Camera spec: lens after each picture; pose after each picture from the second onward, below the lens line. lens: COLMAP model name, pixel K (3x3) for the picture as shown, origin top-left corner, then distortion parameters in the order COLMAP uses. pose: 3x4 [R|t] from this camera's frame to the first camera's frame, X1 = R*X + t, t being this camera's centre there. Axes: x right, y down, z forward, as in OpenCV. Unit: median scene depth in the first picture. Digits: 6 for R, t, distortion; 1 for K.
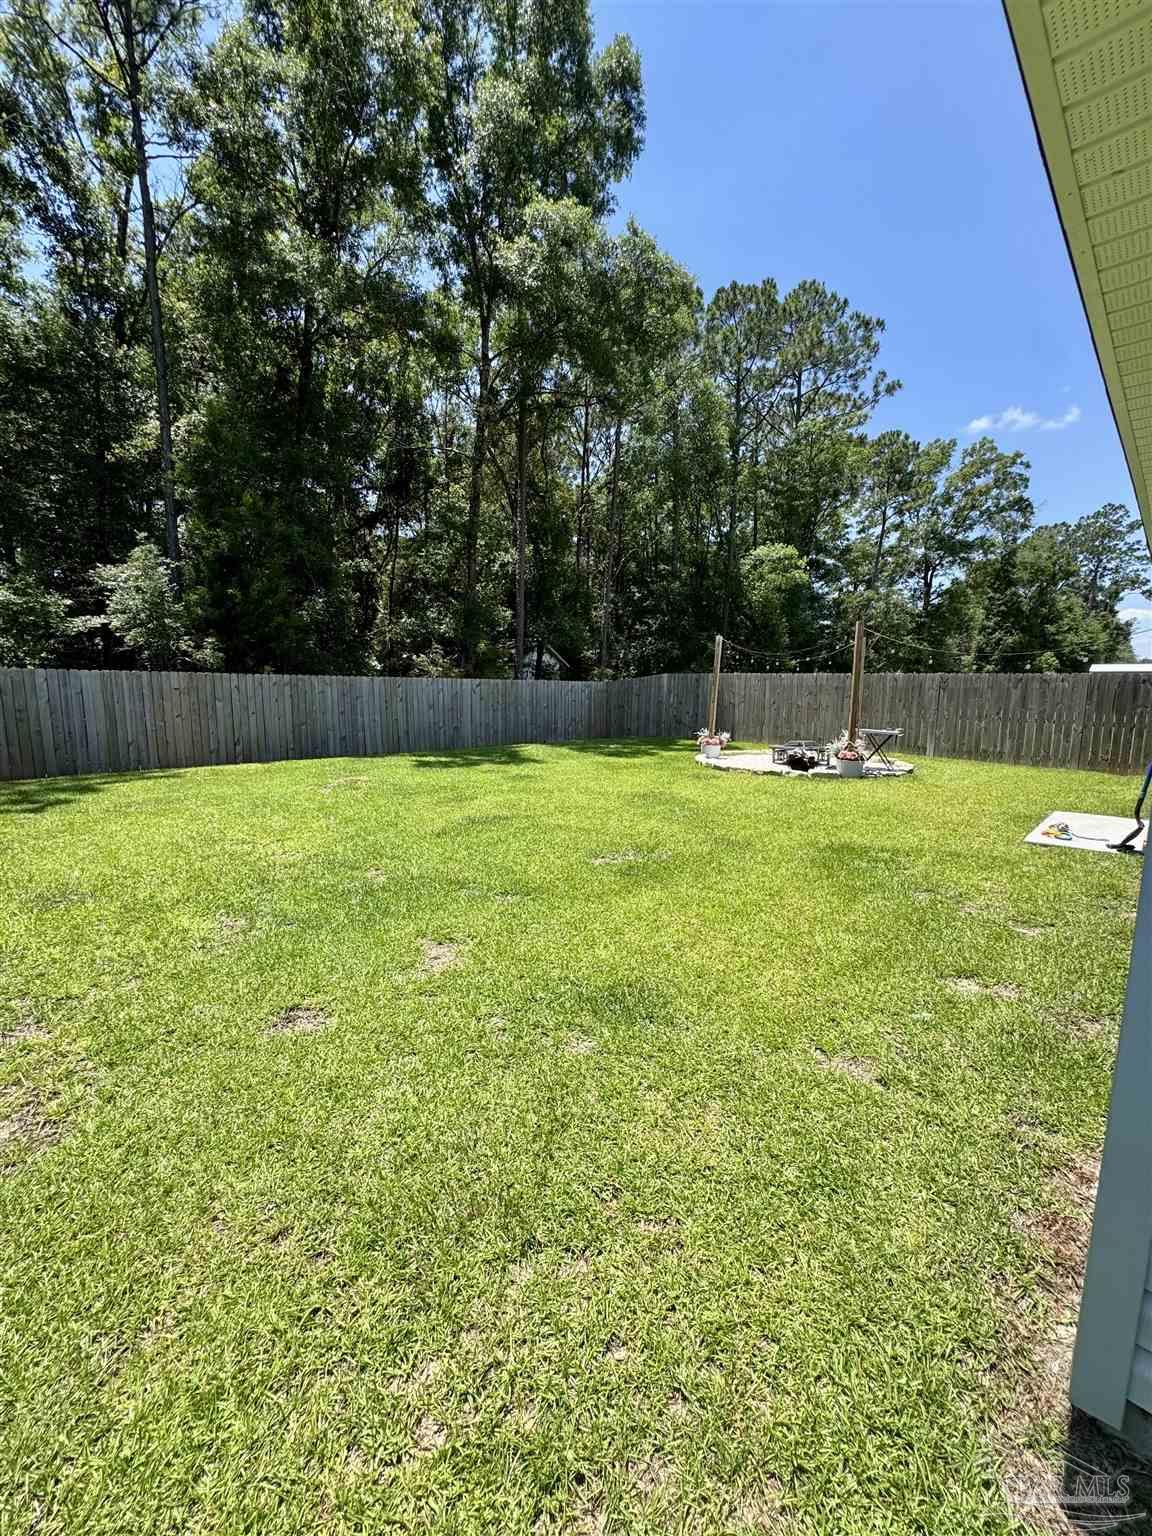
lens RADIAL K [[617.4, 0, 575.2], [0, 617.4, 773.1], [0, 0, 1]] dist [-0.002516, 0.000527]
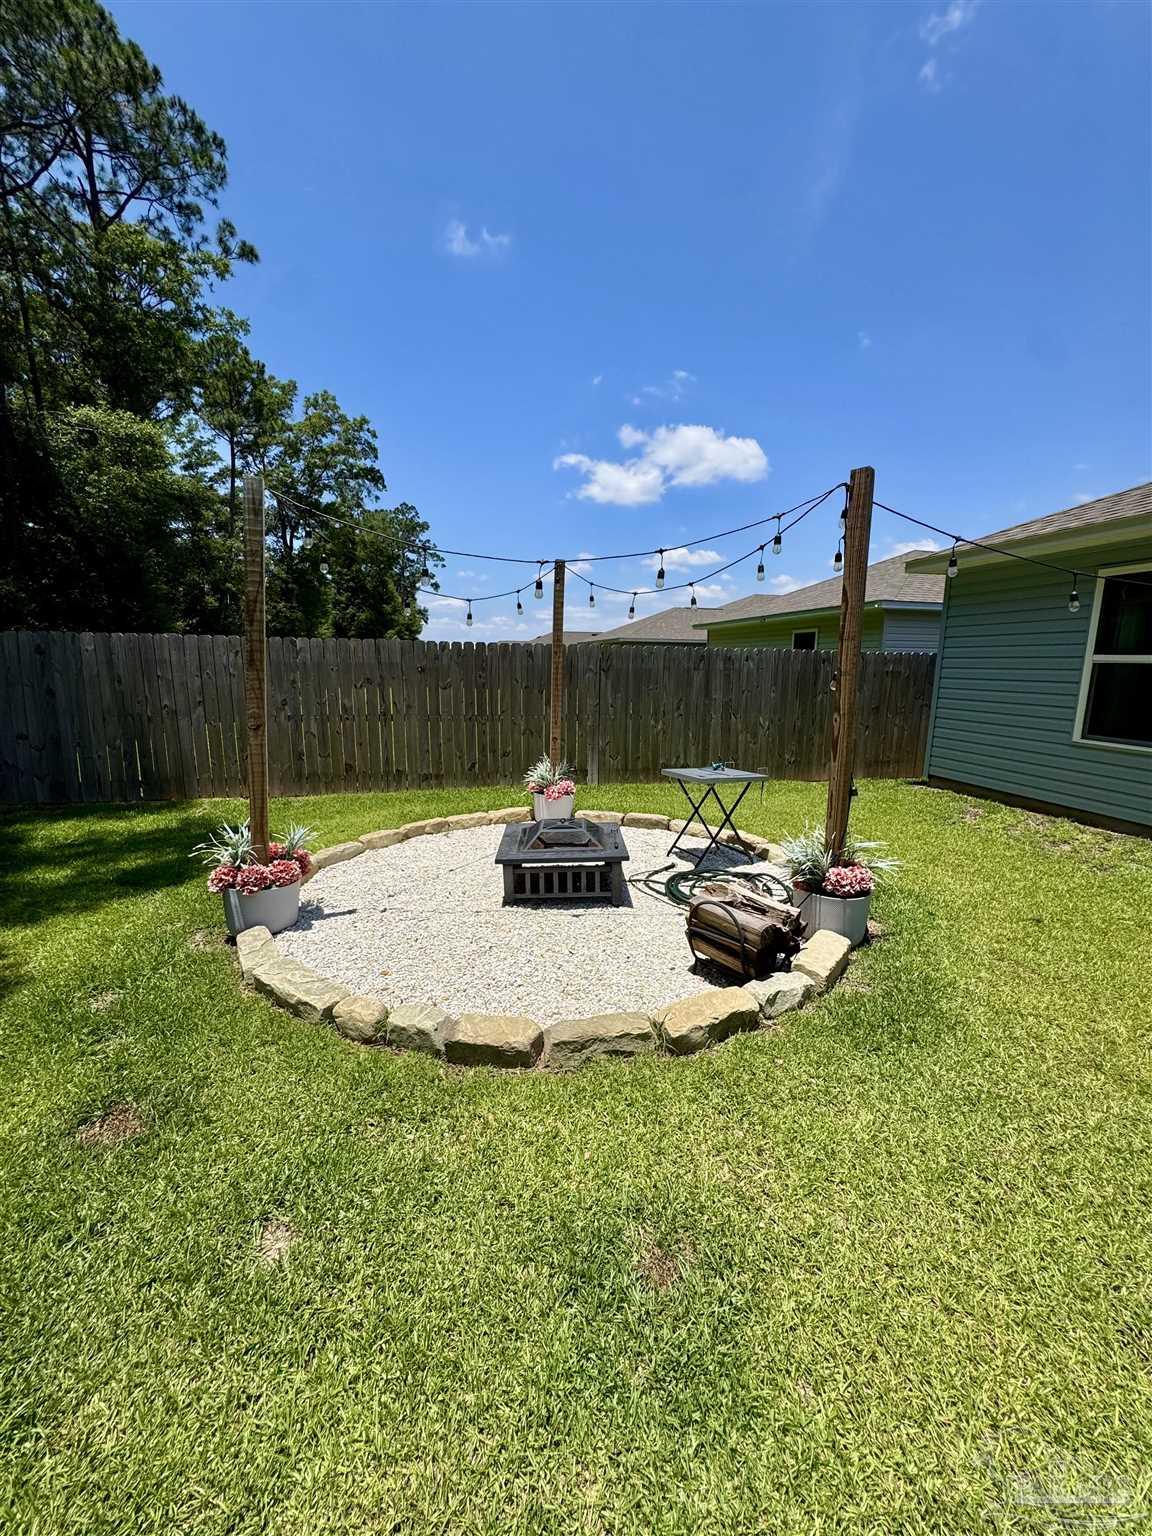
lens RADIAL K [[617.4, 0, 579.6], [0, 617.4, 772.2], [0, 0, 1]] dist [-0.002516, 0.000527]
pose [[0.538628, -0.144290, 0.830097, 0.019707], [0.112143, 0.988738, 0.099099, -0.028573], [-0.835048, 0.039712, 0.548743, 0.196358]]
